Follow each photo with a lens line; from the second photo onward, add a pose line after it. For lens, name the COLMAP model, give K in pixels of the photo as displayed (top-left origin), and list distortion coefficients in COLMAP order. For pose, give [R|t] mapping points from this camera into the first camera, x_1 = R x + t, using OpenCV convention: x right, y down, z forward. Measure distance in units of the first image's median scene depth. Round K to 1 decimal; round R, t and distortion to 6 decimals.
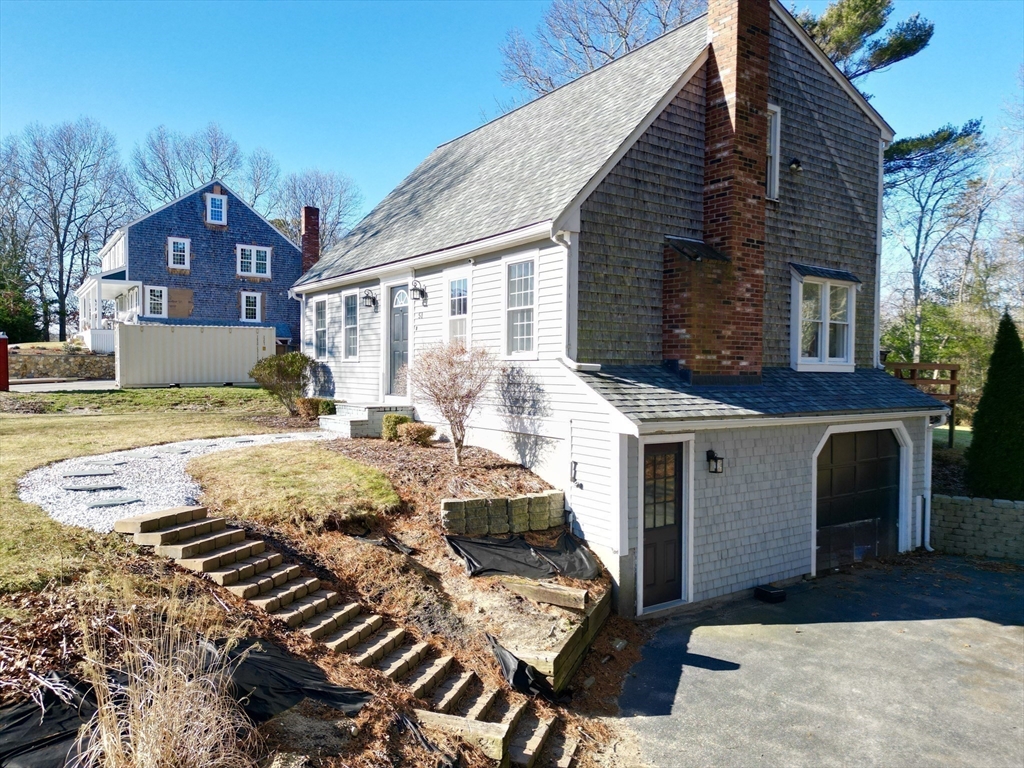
lens RADIAL K [[717.4, 0, 515.0], [0, 717.4, 380.8], [0, 0, 1]] dist [0.058615, -0.016087]
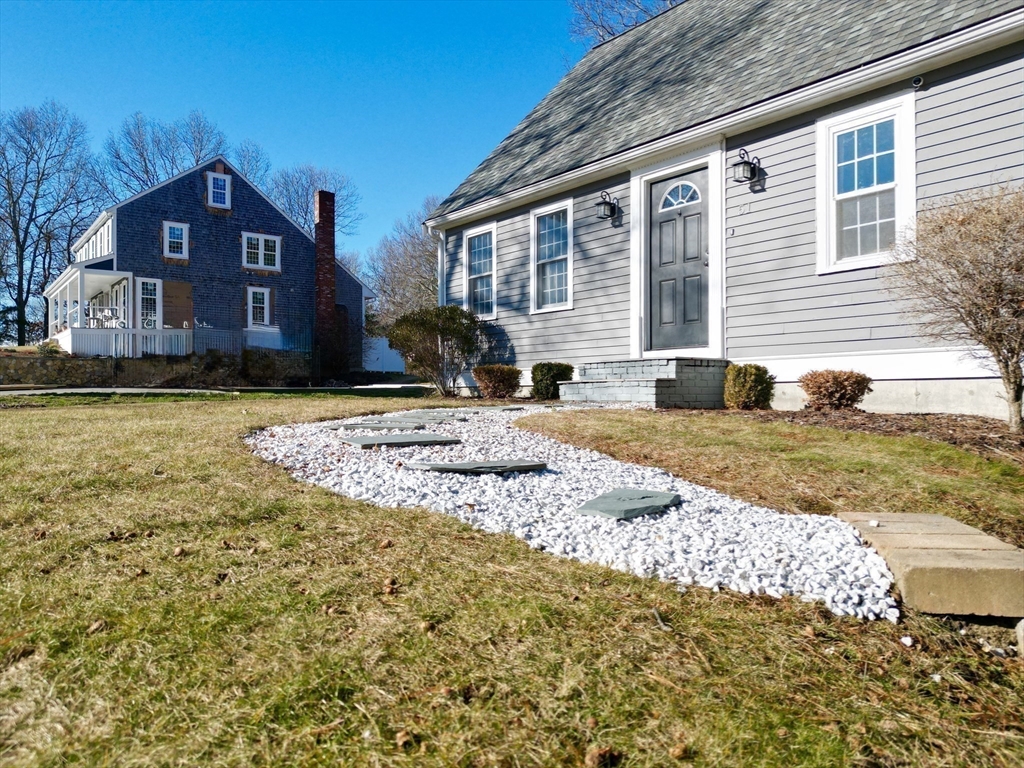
lens RADIAL K [[717.4, 0, 509.2], [0, 717.4, 387.6], [0, 0, 1]] dist [0.058615, -0.016087]
pose [[0.998561, -0.009074, 0.052858, -0.114114], [0.010419, 0.999627, -0.025234, 0.022813], [-0.052610, 0.025749, 0.998283, 0.125693]]
